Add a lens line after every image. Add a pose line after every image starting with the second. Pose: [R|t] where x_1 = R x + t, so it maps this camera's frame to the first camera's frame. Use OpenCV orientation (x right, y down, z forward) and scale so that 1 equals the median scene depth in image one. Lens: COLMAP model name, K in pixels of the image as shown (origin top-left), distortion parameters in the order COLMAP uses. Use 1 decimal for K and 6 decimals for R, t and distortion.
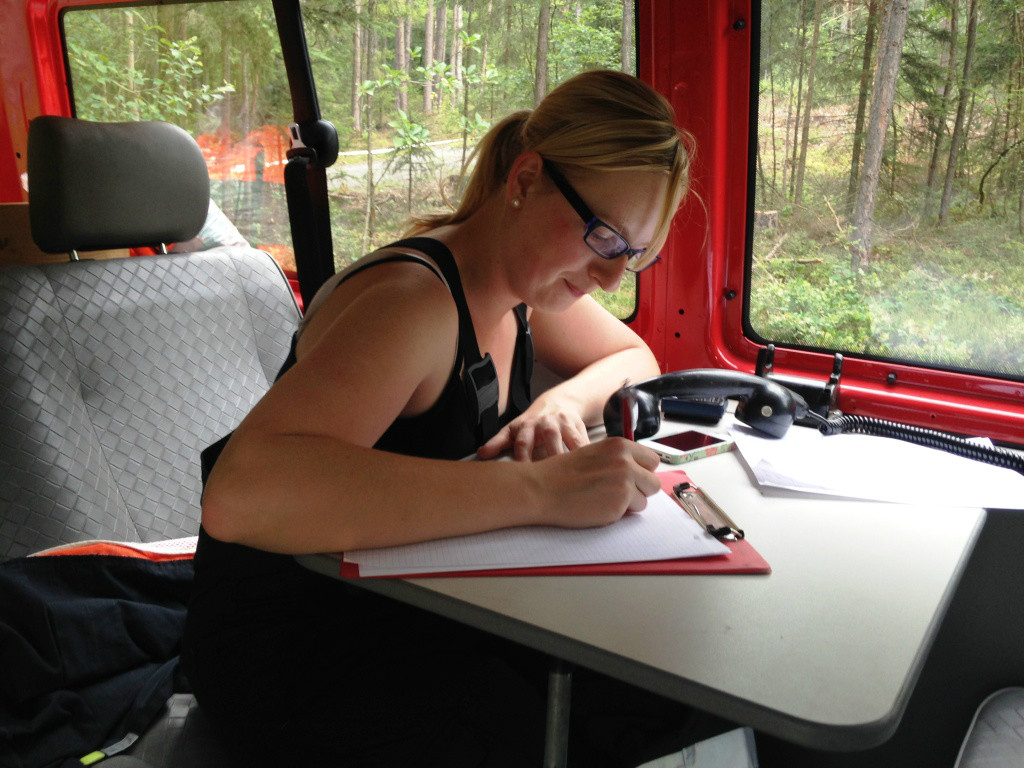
lens RADIAL K [[990.2, 0, 512.3], [0, 990.2, 382.9], [0, 0, 1]] dist [0.009291, 0.000000]
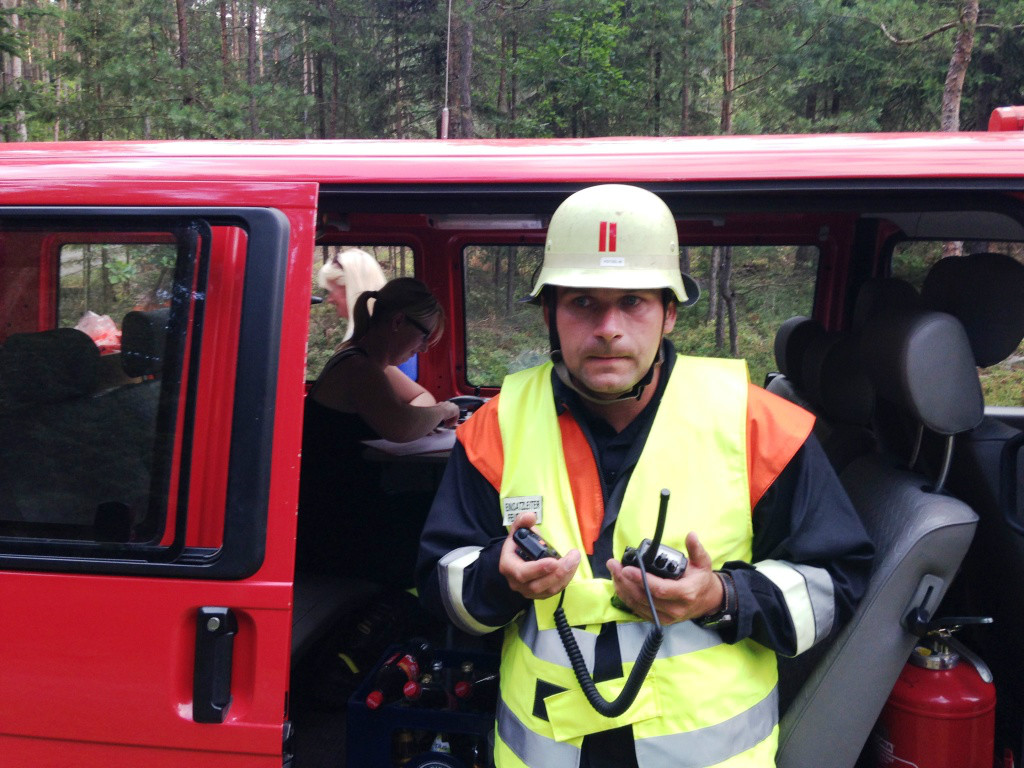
lens RADIAL K [[990.2, 0, 511.7], [0, 990.2, 382.7], [0, 0, 1]] dist [0.009291, 0.000000]
pose [[0.913049, -0.083983, 0.399109, -0.104628], [0.120617, 0.990399, -0.067532, 0.020712], [-0.389606, 0.109800, 0.914413, -0.207755]]
